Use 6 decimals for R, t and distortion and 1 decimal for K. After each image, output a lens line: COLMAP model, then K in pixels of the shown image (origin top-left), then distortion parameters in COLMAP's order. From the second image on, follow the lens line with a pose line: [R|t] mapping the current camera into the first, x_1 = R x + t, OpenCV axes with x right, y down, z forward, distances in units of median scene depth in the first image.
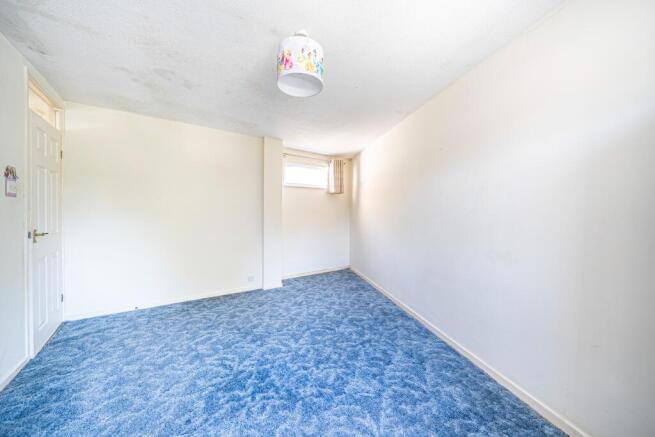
lens RADIAL K [[243.9, 0, 327.8], [0, 243.9, 215.6], [0, 0, 1]] dist [-0.016069, -0.000113]
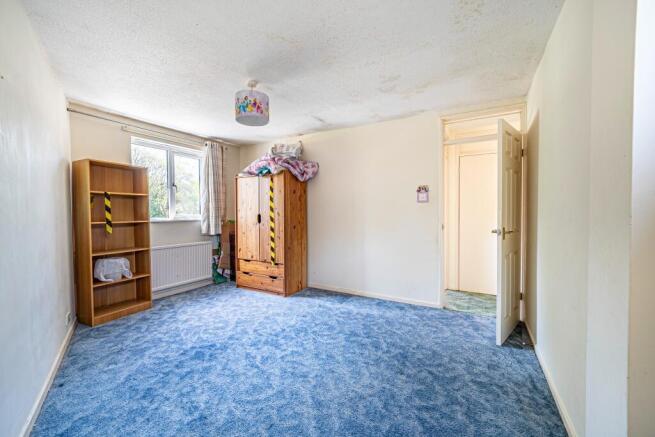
lens RADIAL K [[260.1, 0, 324.0], [0, 260.1, 217.3], [0, 0, 1]] dist [0.001513, 0.000729]
pose [[-0.905005, 0.010919, -0.425261, 0.119912], [0.000157, 0.999679, 0.025335, -0.015044], [0.425401, 0.022861, -0.904716, 1.978979]]
